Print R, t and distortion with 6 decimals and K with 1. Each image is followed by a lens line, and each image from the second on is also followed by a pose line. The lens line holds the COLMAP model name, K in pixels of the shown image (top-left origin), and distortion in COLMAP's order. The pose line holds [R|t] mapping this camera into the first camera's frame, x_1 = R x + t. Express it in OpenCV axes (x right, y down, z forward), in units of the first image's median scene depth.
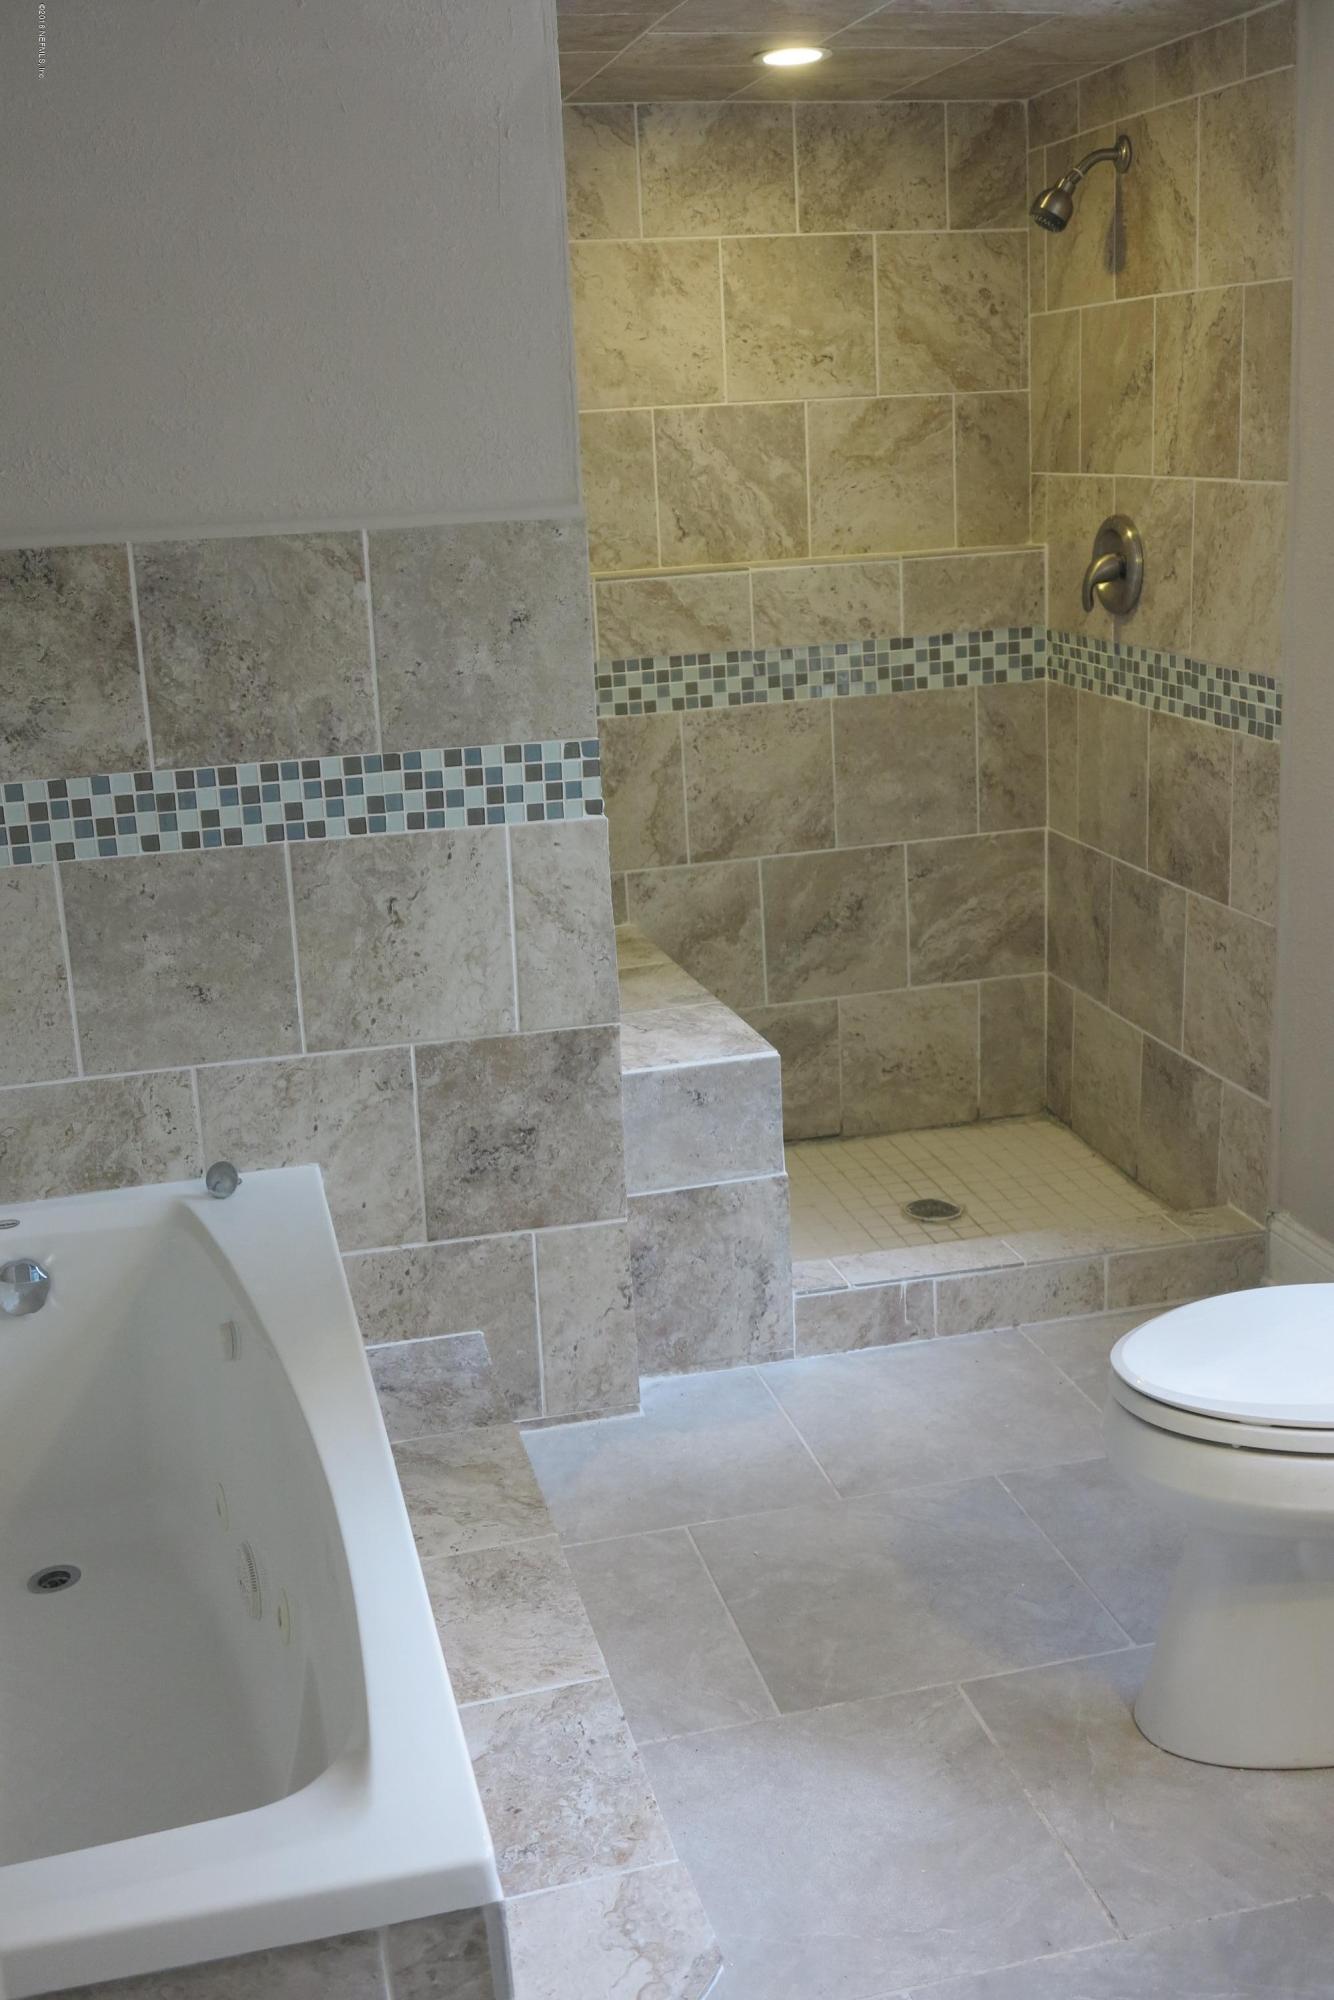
lens RADIAL K [[2047.4, 0, 667.6], [0, 2047.4, 992.4], [0, 0, 1]] dist [-0.045621, 0.000000]
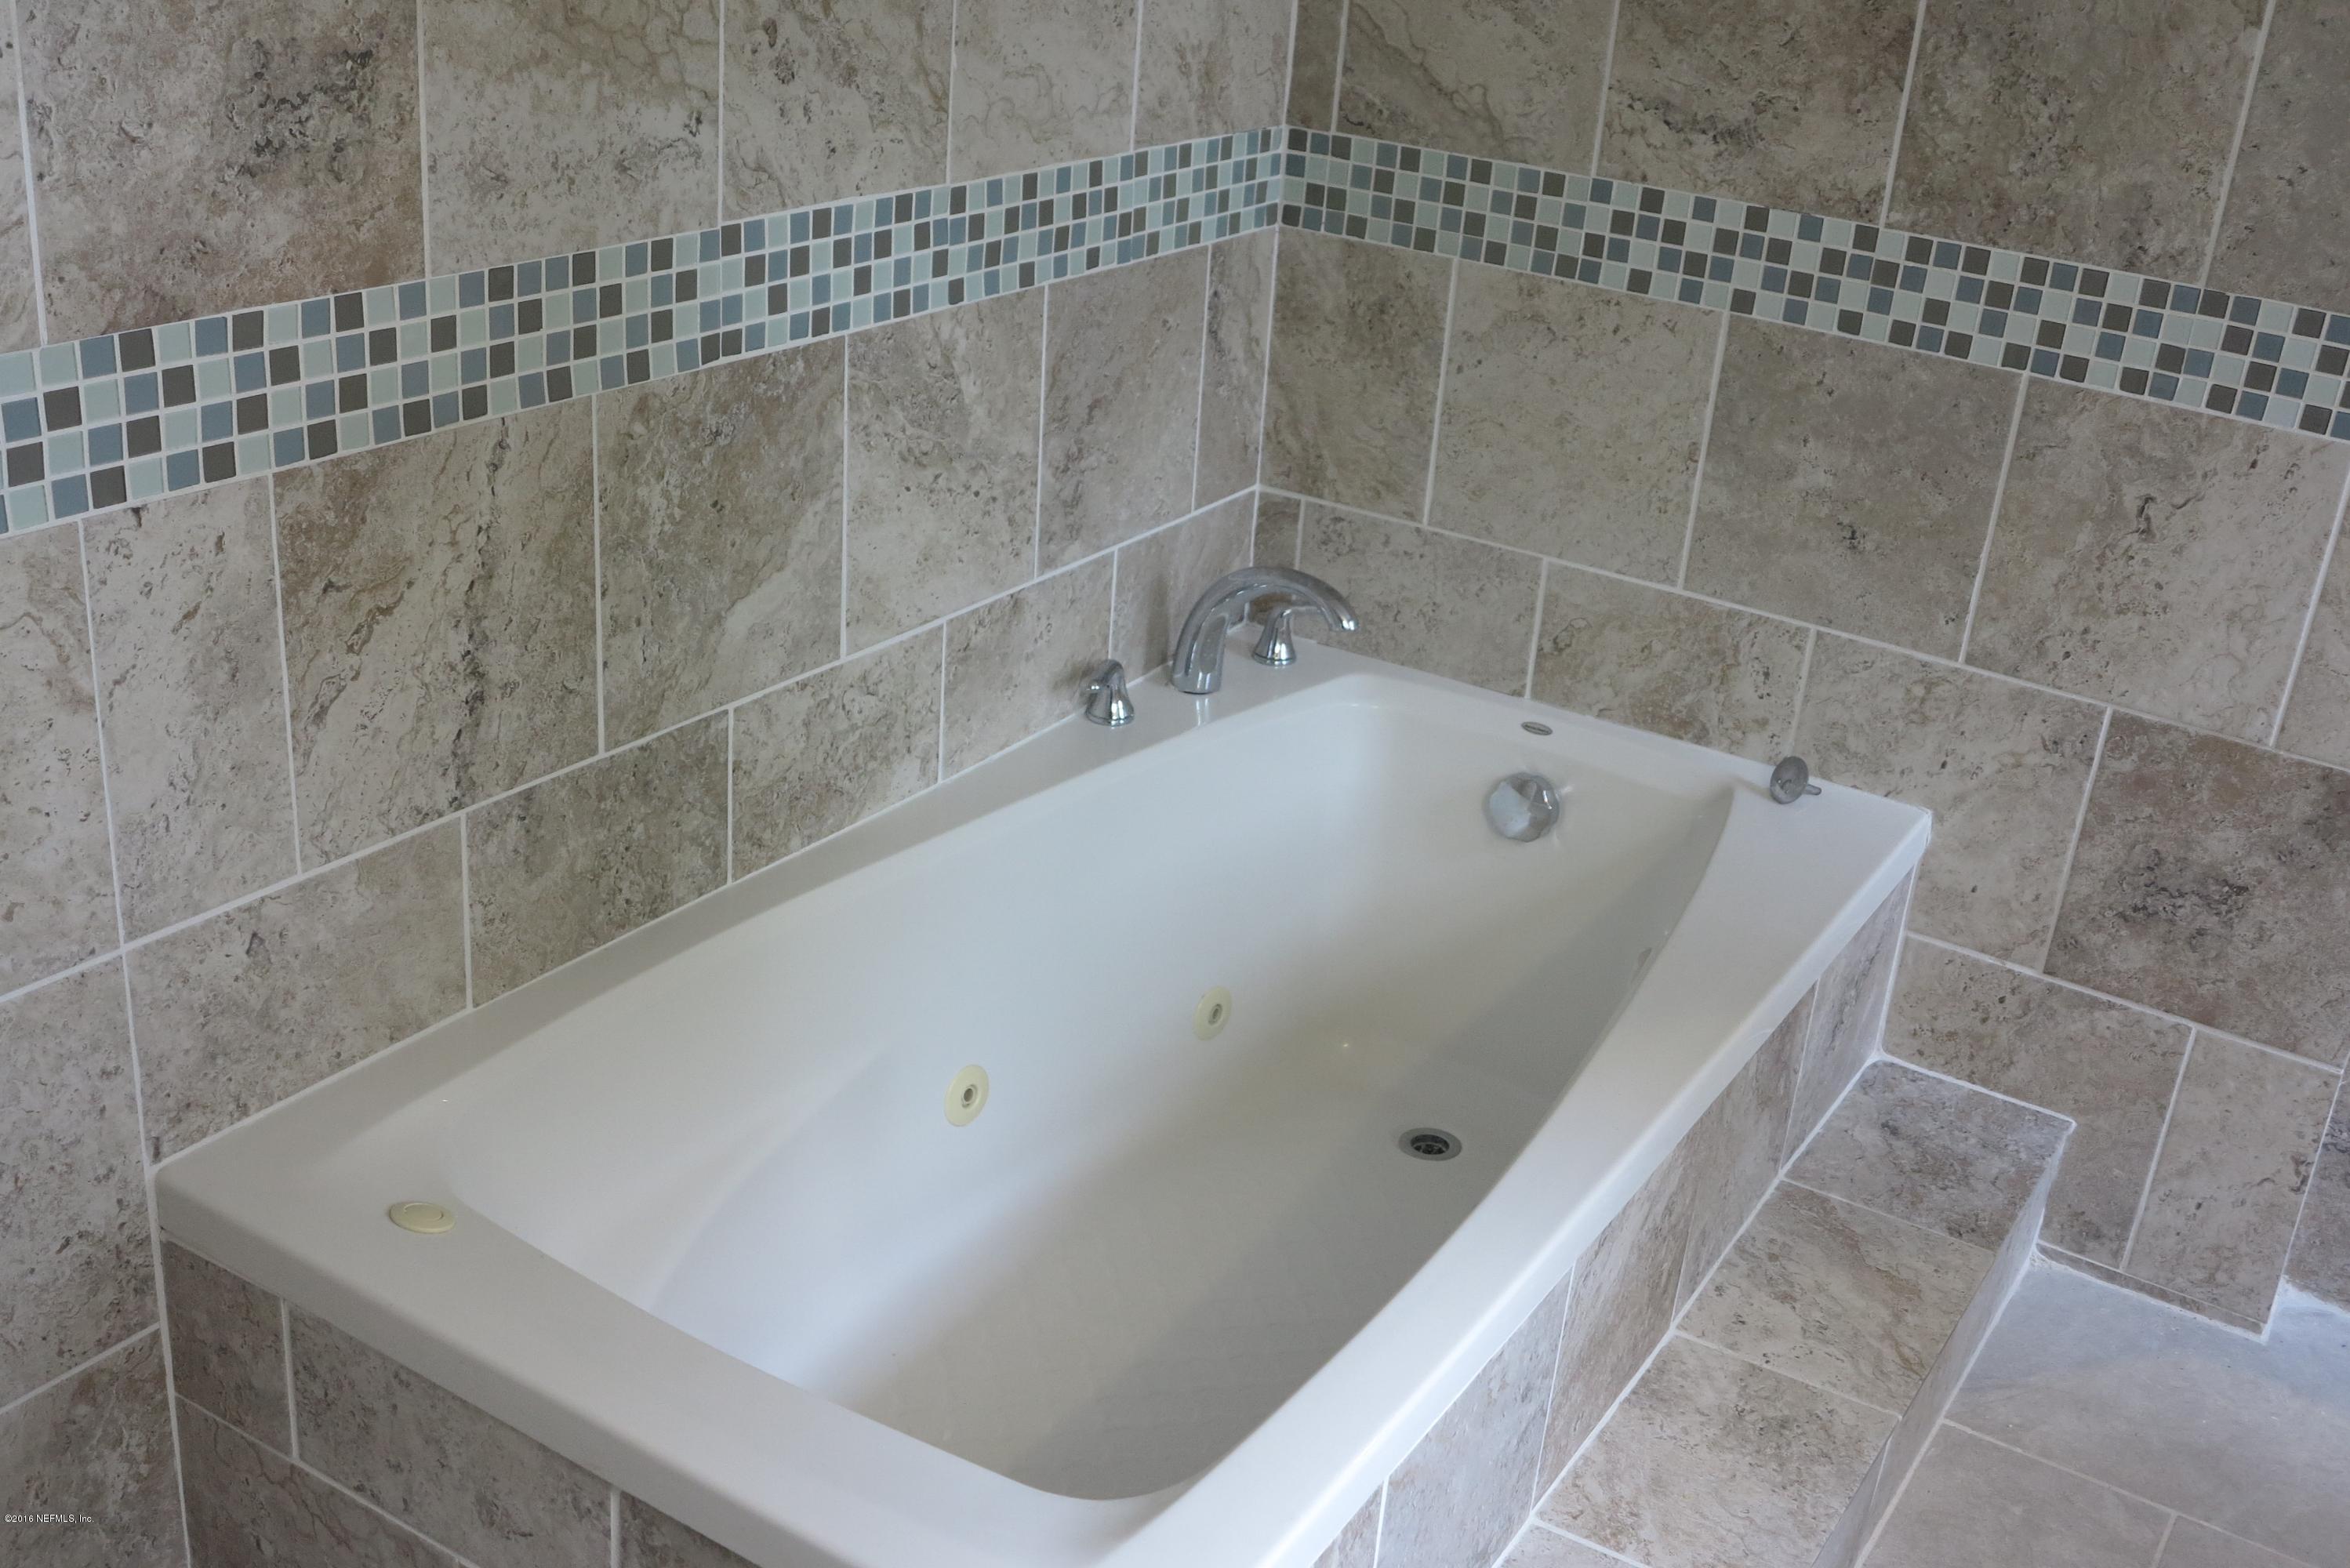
lens RADIAL K [[2405.6, 0, 1173.6], [0, 2405.6, 791.8], [0, 0, 1]] dist [-0.045621, 0.000000]
pose [[0.684502, 0.385044, -0.619030, 0.177506], [-0.294650, 0.922813, 0.248187, -0.057489], [0.666812, 0.012513, 0.745120, 0.186530]]
